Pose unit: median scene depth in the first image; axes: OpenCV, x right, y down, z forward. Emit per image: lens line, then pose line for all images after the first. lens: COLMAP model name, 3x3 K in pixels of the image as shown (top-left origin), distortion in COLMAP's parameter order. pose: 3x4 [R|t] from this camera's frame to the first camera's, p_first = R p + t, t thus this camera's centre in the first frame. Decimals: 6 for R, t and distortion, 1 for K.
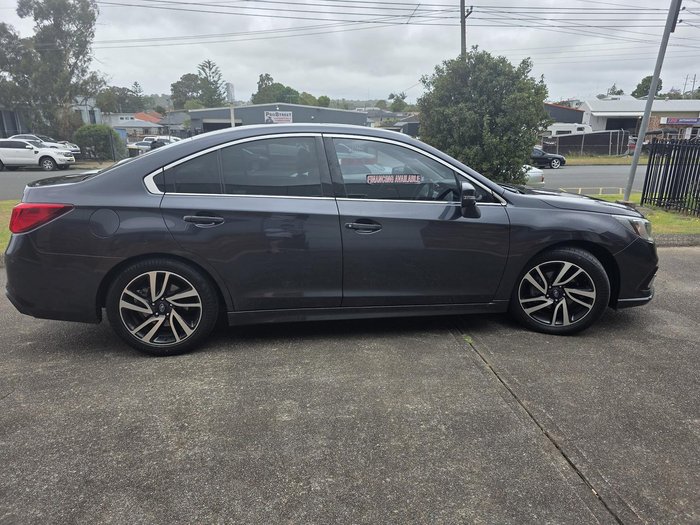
lens RADIAL K [[470.9, 0, 348.2], [0, 470.9, 261.2], [0, 0, 1]] dist [0.052965, -0.055106]
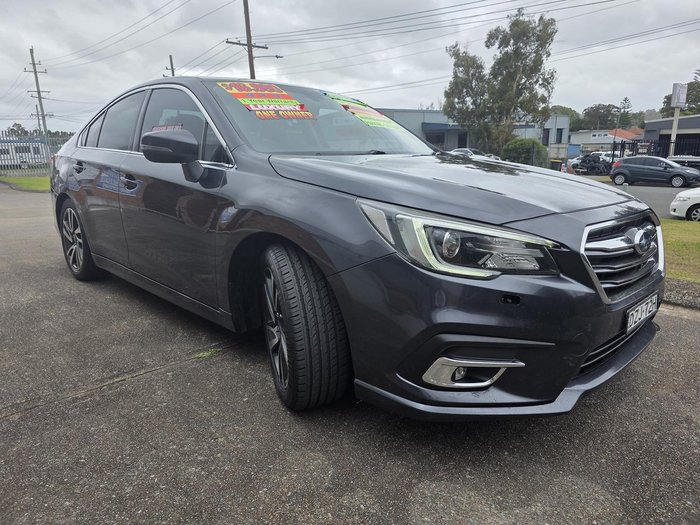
lens RADIAL K [[470.9, 0, 348.2], [0, 470.9, 261.2], [0, 0, 1]] dist [0.052965, -0.055106]
pose [[0.603978, 0.175641, -0.777407, 0.951821], [-0.204883, 0.976851, 0.061525, -0.063741], [0.770217, 0.122118, 0.625982, 0.719291]]
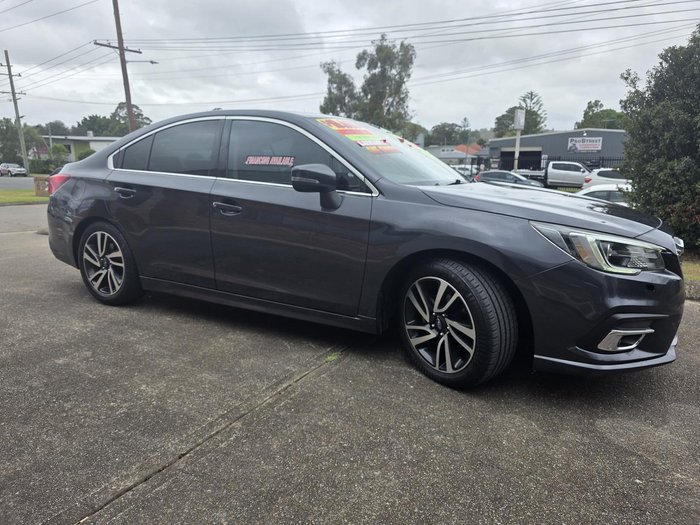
lens RADIAL K [[471.6, 0, 350.9], [0, 471.6, 258.8], [0, 0, 1]] dist [0.055009, -0.053138]
pose [[0.803405, 0.122991, -0.582592, 0.761083], [-0.162329, 0.986614, -0.015571, 0.003821], [0.572878, 0.107082, 0.812616, 0.343599]]
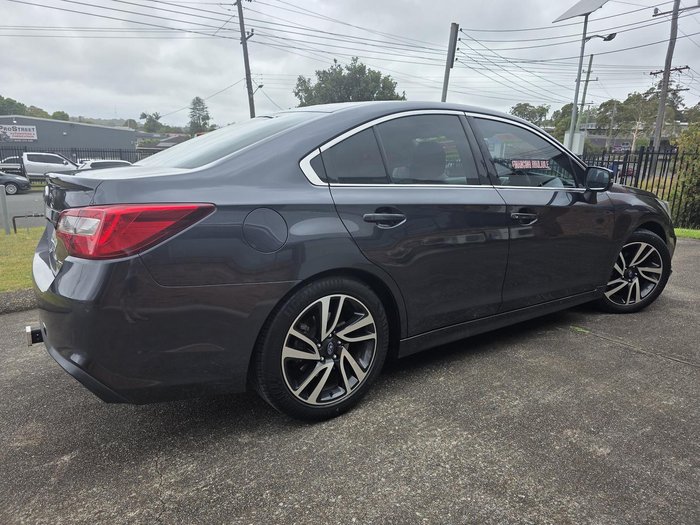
lens RADIAL K [[467.8, 0, 350.0], [0, 467.8, 262.5], [0, 0, 1]] dist [0.134008, -0.136377]
pose [[0.883841, -0.095331, 0.457971, -0.624812], [0.116873, 0.992968, -0.018858, -0.009954], [-0.452953, 0.070192, 0.888767, 0.339404]]
